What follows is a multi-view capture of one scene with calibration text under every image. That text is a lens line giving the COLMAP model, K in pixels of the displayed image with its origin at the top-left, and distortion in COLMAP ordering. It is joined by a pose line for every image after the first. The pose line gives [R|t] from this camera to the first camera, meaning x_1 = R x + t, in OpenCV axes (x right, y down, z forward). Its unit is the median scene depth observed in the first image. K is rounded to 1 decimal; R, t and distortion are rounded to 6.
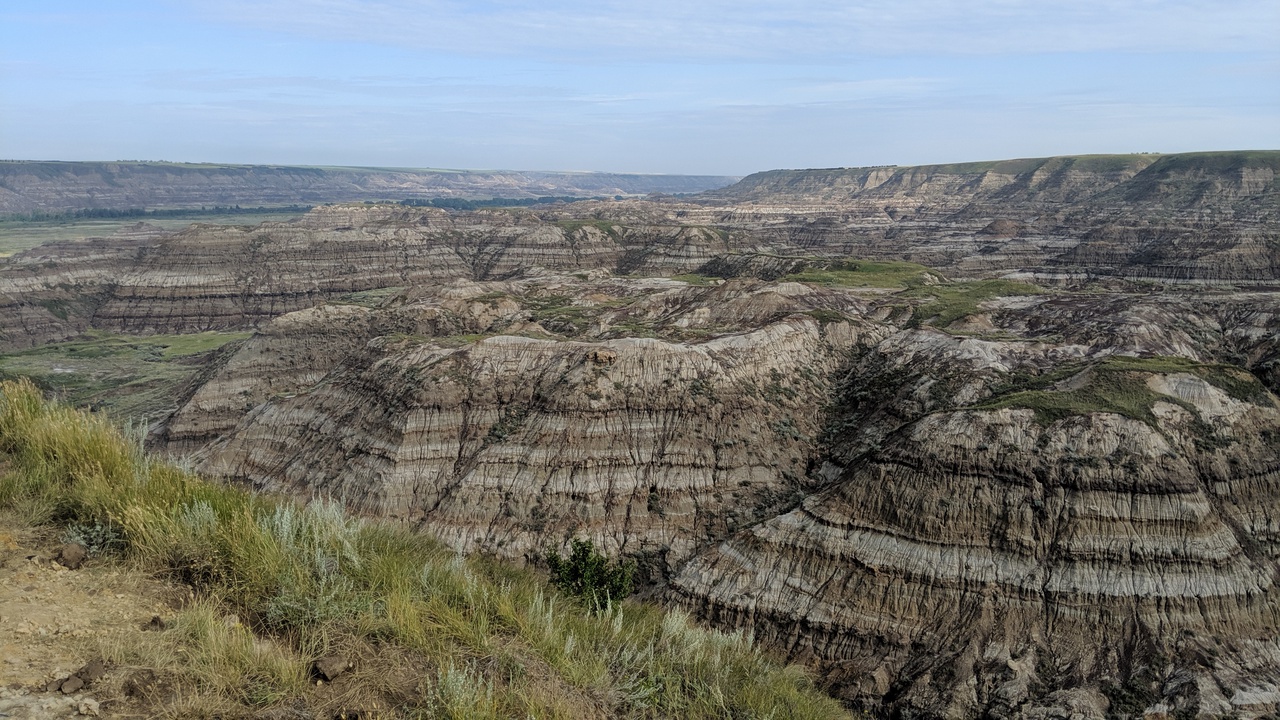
lens RADIAL K [[989.5, 0, 640.0], [0, 989.5, 360.0], [0, 0, 1]] dist [0.063069, -0.169220]
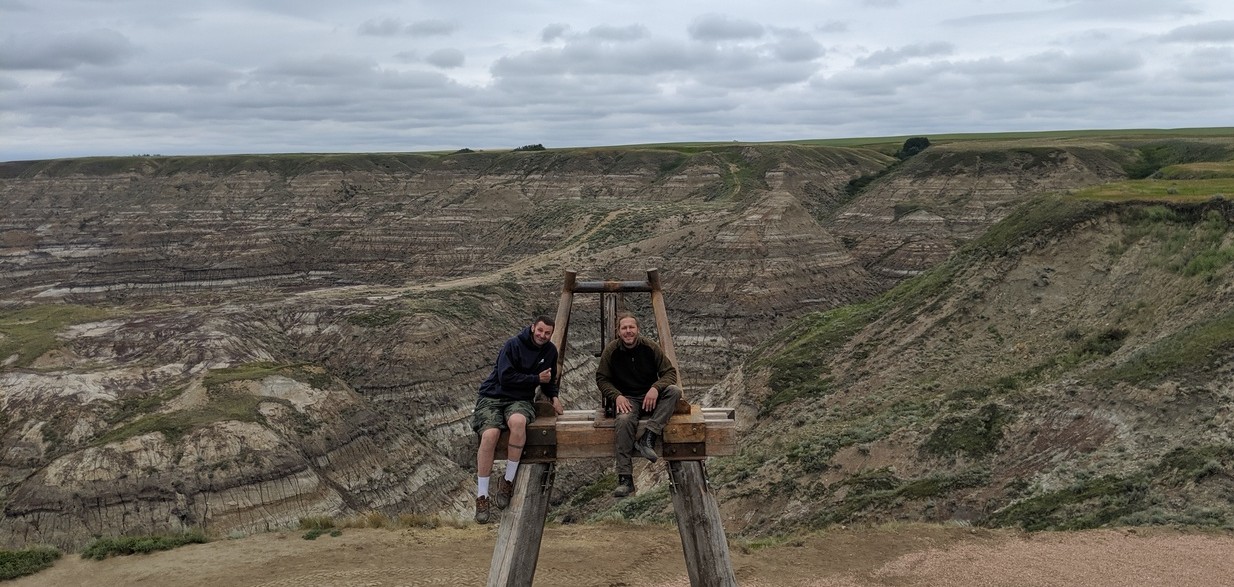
lens RADIAL K [[1016.0, 0, 620.1], [0, 1016.0, 321.4], [0, 0, 1]] dist [0.103423, -0.170247]
pose [[0.620251, -0.124901, 0.774395, -0.159859], [0.150821, 0.987810, 0.038523, -0.037998], [-0.769767, 0.092901, 0.631528, -0.131120]]
